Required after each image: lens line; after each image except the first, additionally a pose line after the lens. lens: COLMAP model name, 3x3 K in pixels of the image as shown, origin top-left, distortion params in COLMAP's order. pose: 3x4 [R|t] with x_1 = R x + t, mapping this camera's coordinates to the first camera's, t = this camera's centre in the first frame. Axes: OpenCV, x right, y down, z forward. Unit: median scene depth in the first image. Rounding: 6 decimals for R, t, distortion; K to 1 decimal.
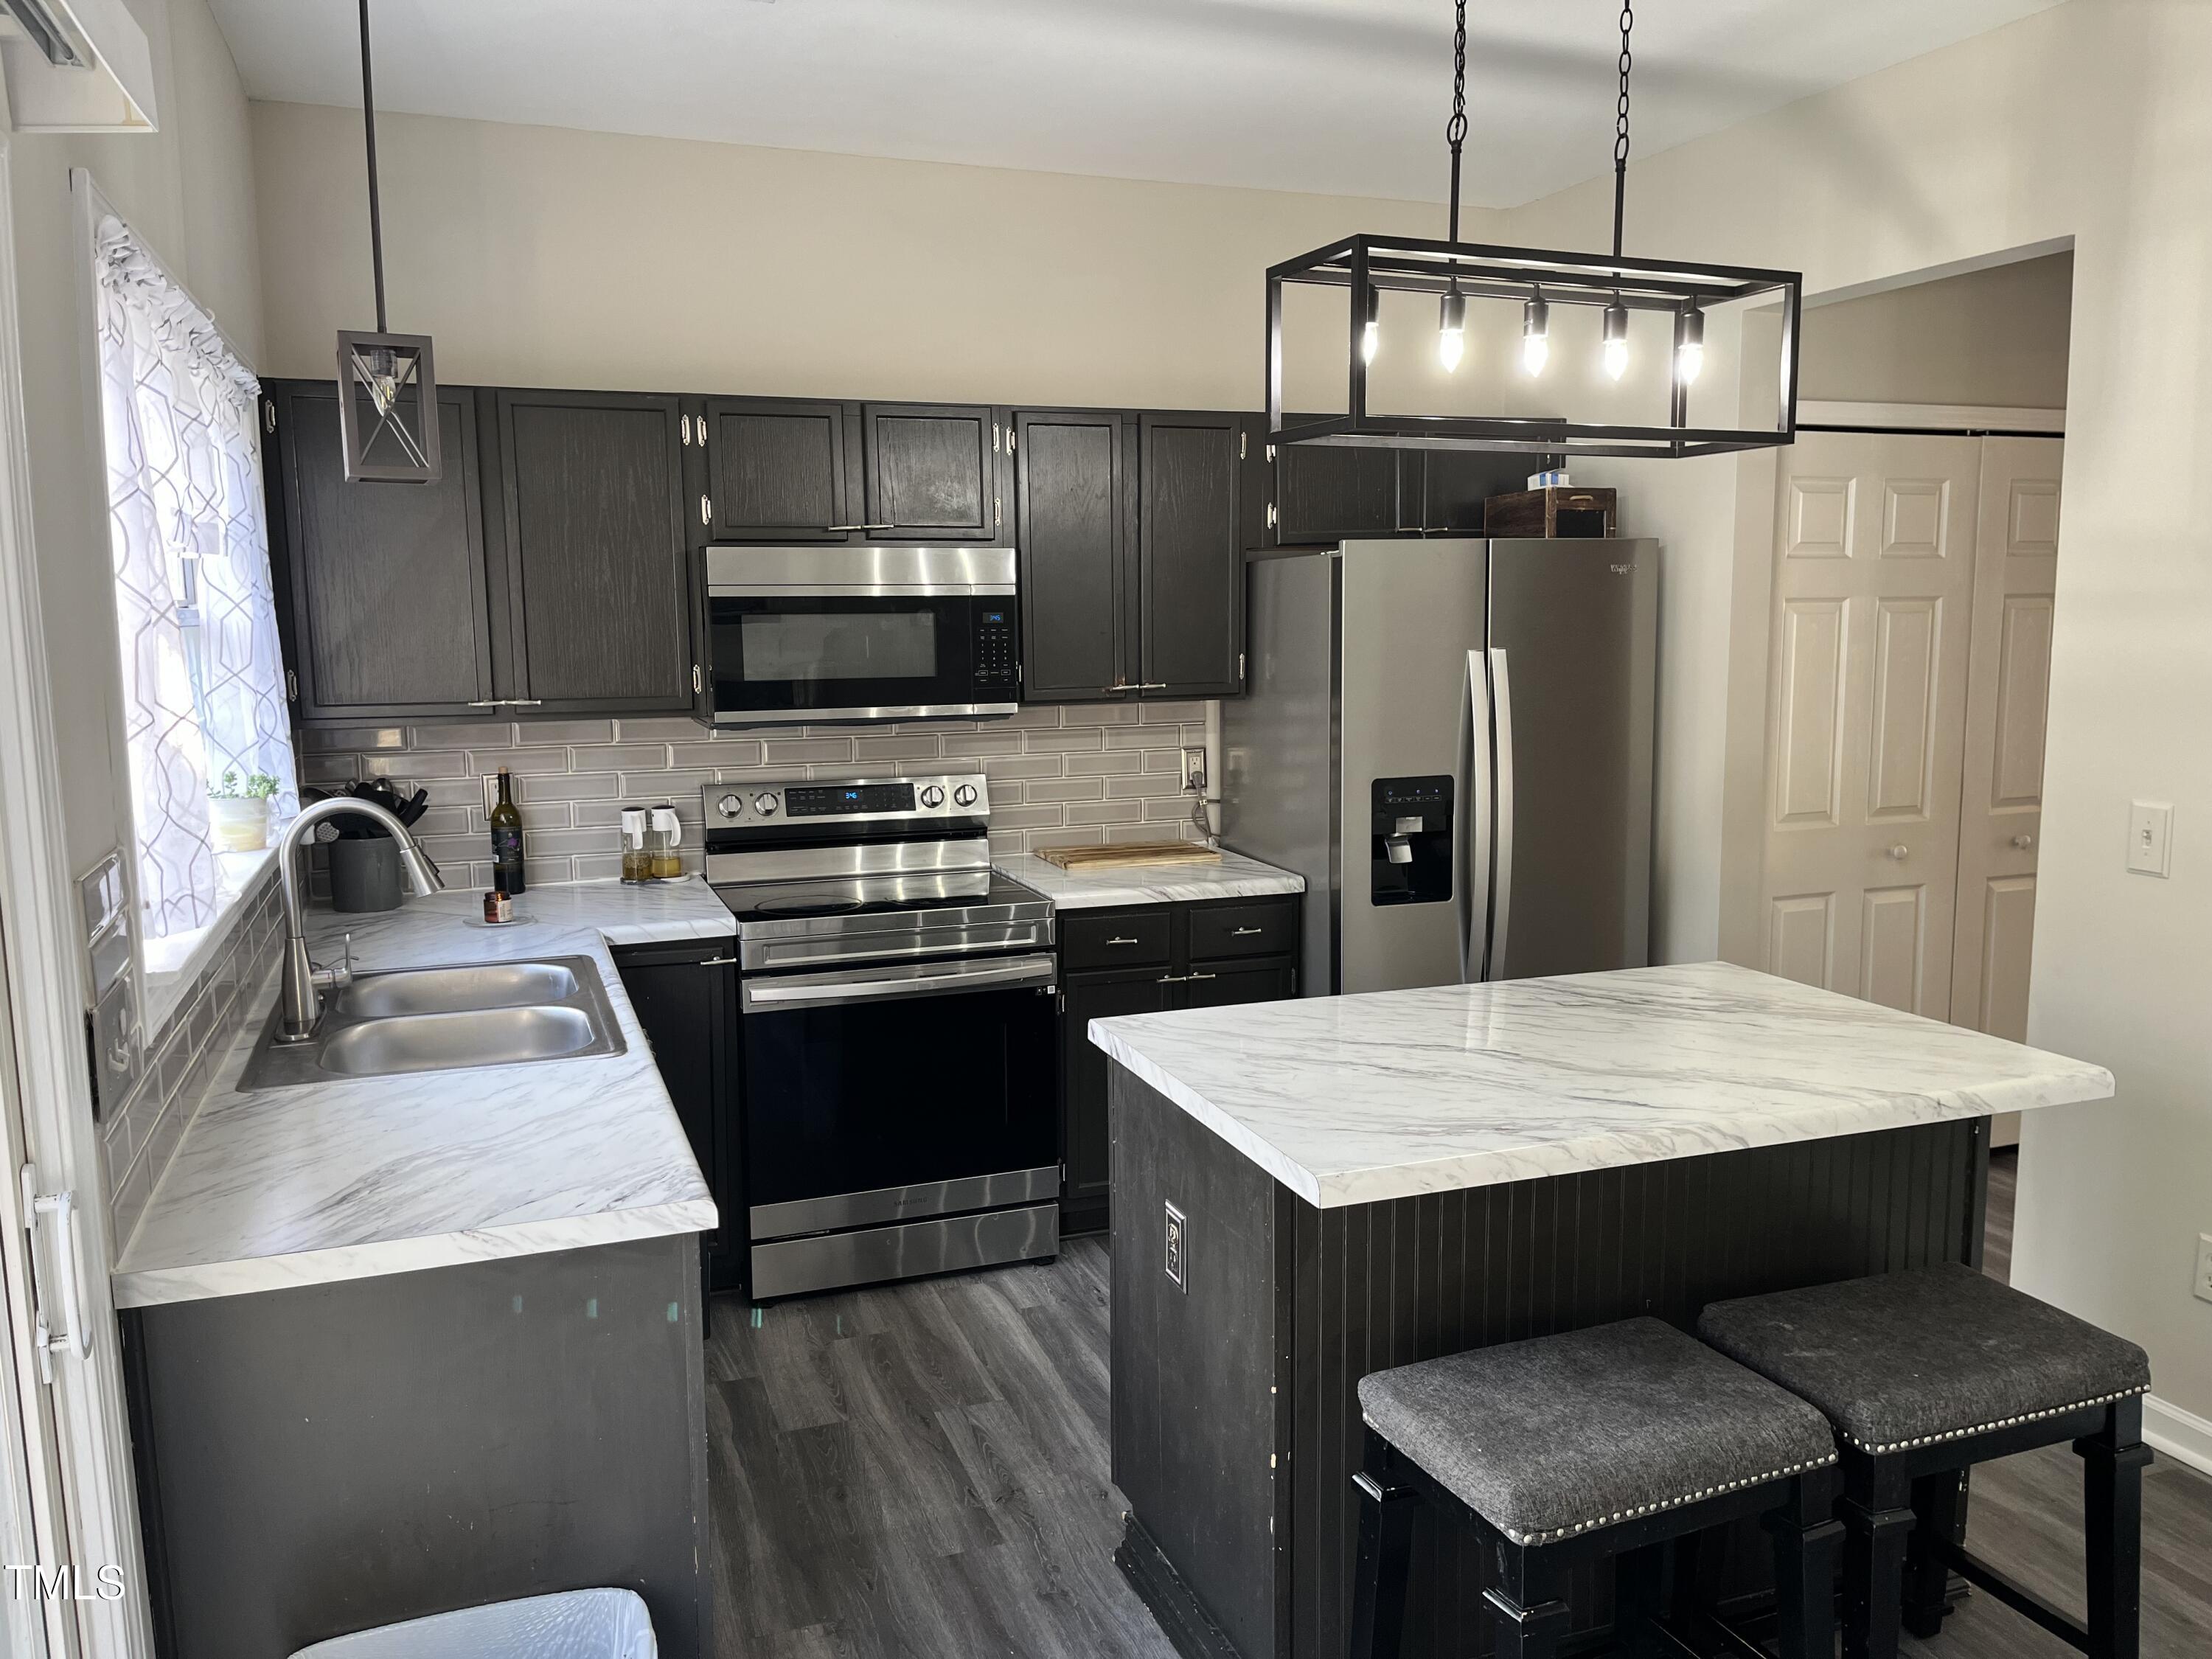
lens RADIAL K [[1661.0, 0, 1115.6], [0, 1661.0, 828.4], [0, 0, 1]] dist [0.081379, -0.109489]
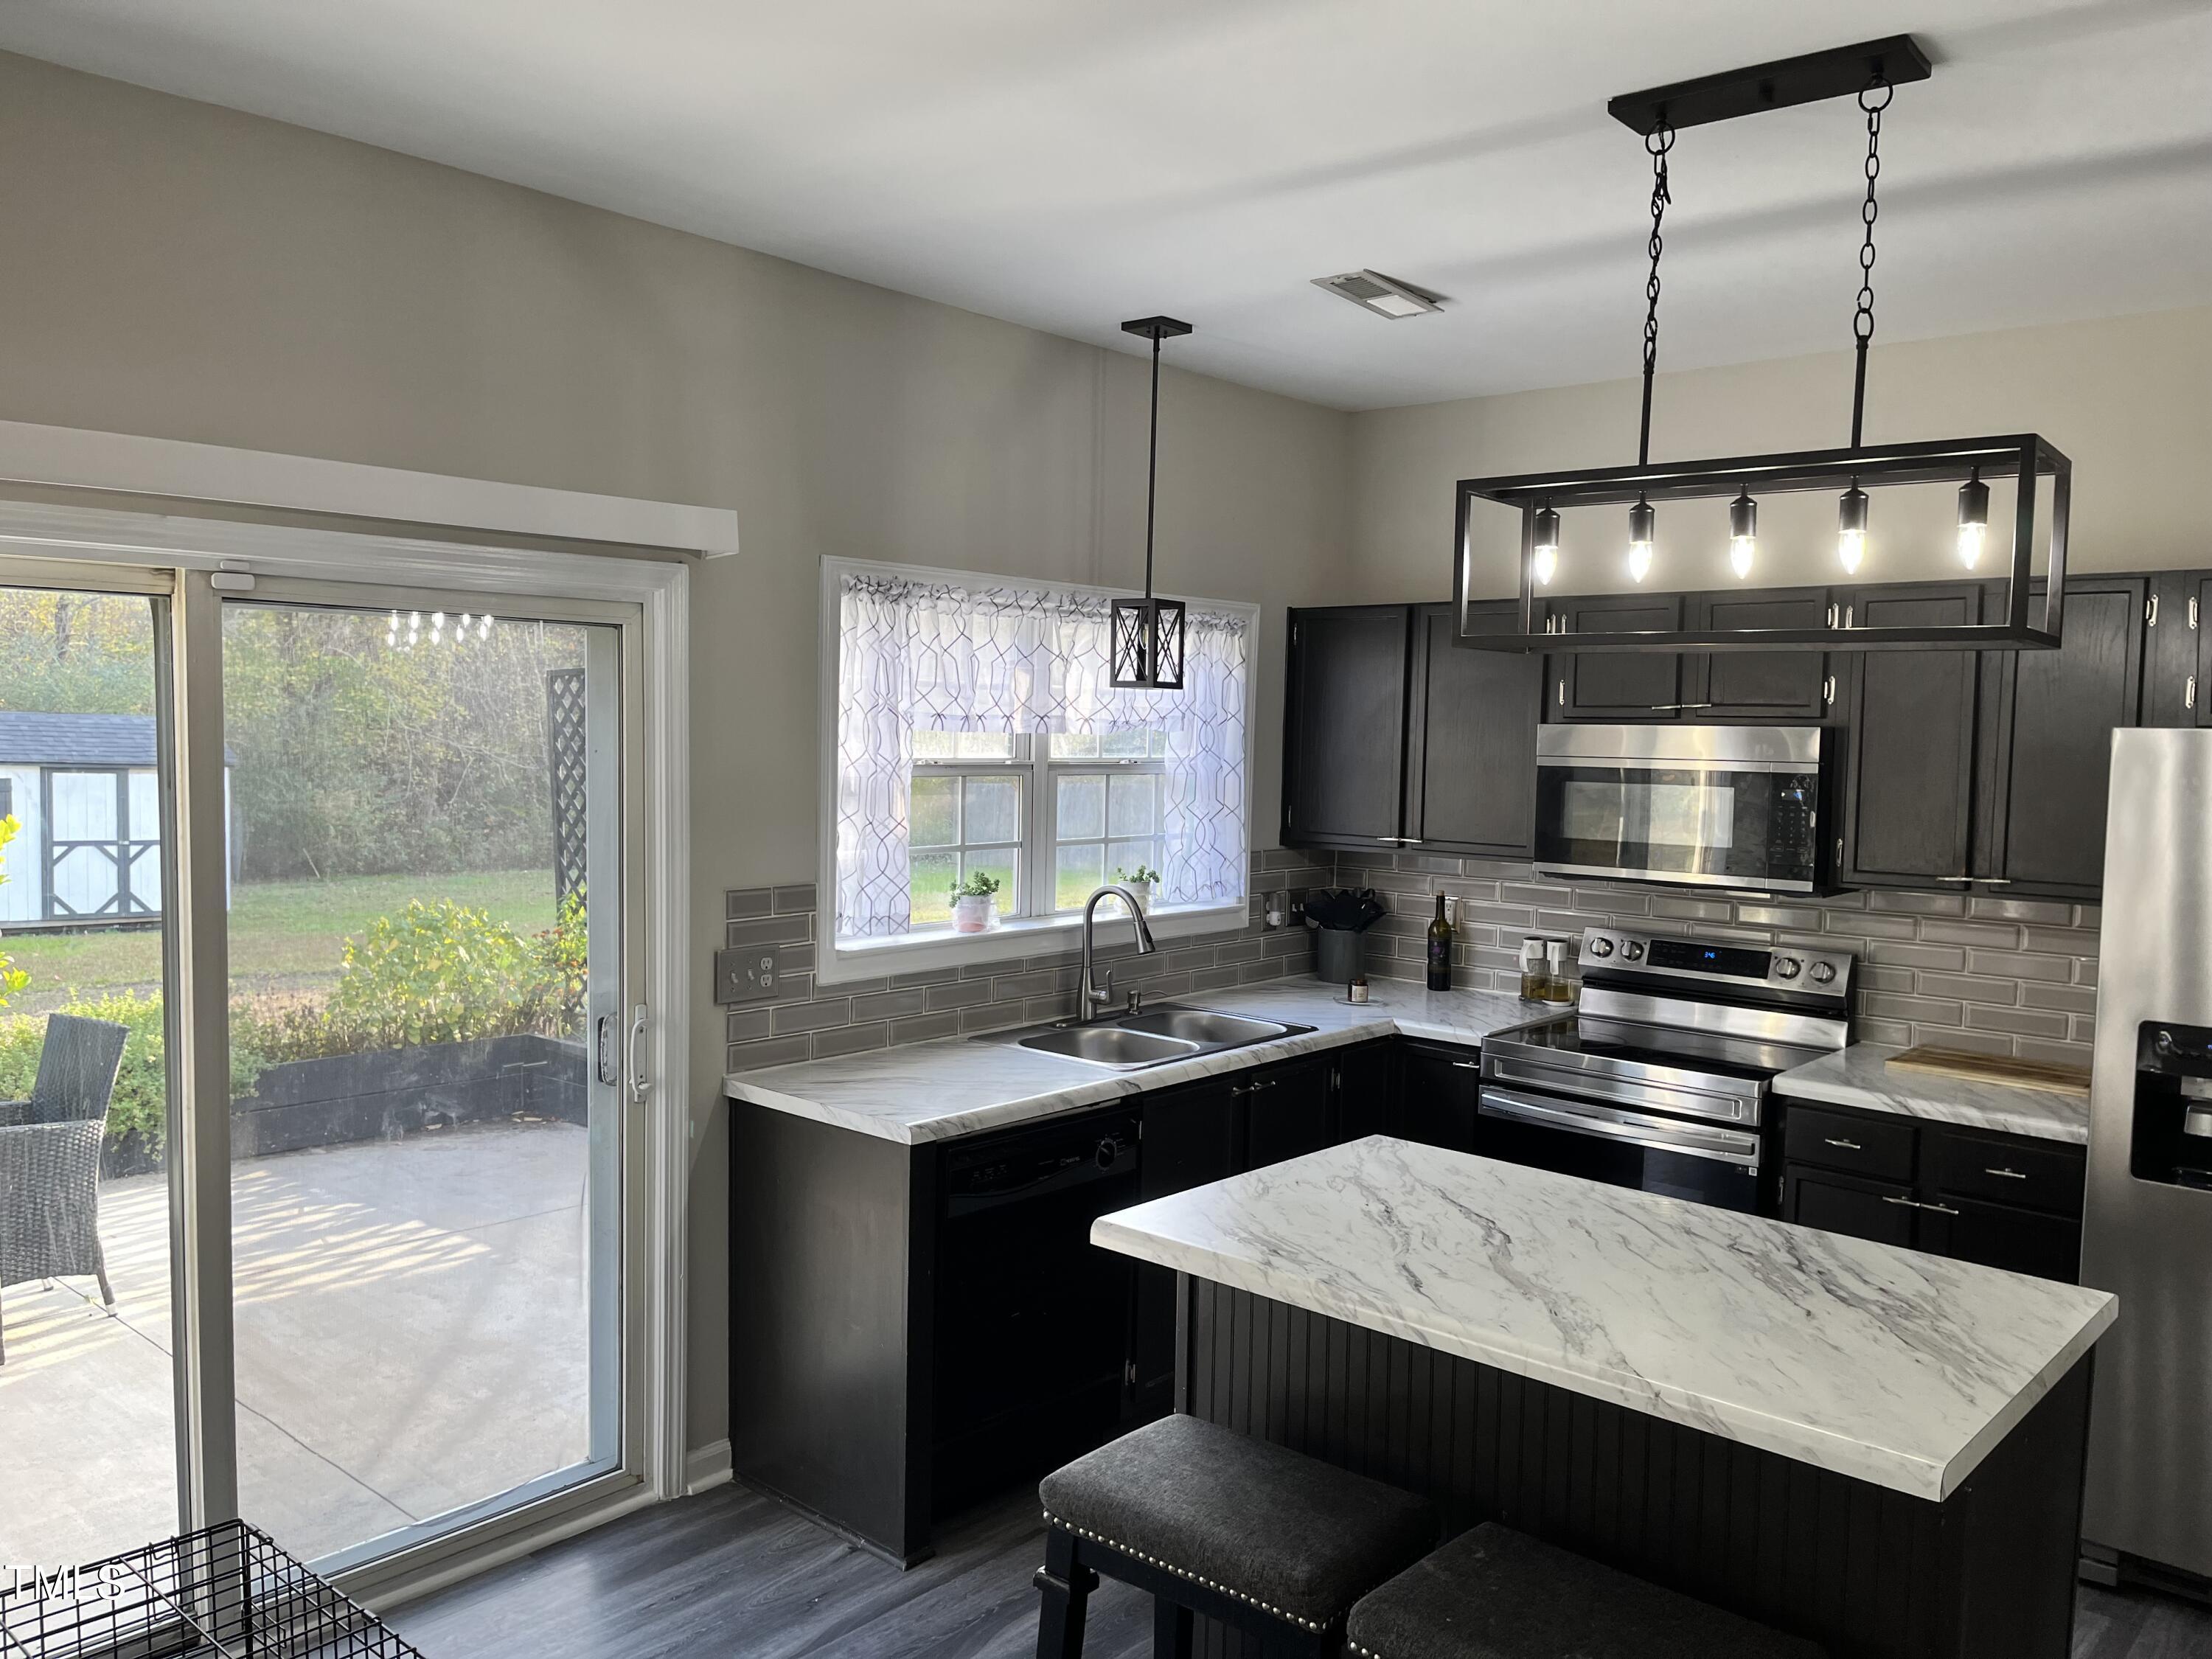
lens RADIAL K [[1661.0, 0, 1108.0], [0, 1661.0, 845.8], [0, 0, 1]] dist [0.081379, -0.109489]
pose [[0.463352, 0.078862, -0.882658, 1.002272], [-0.140607, 0.989957, 0.014637, -0.084997], [0.874948, 0.117326, 0.469787, 0.272009]]
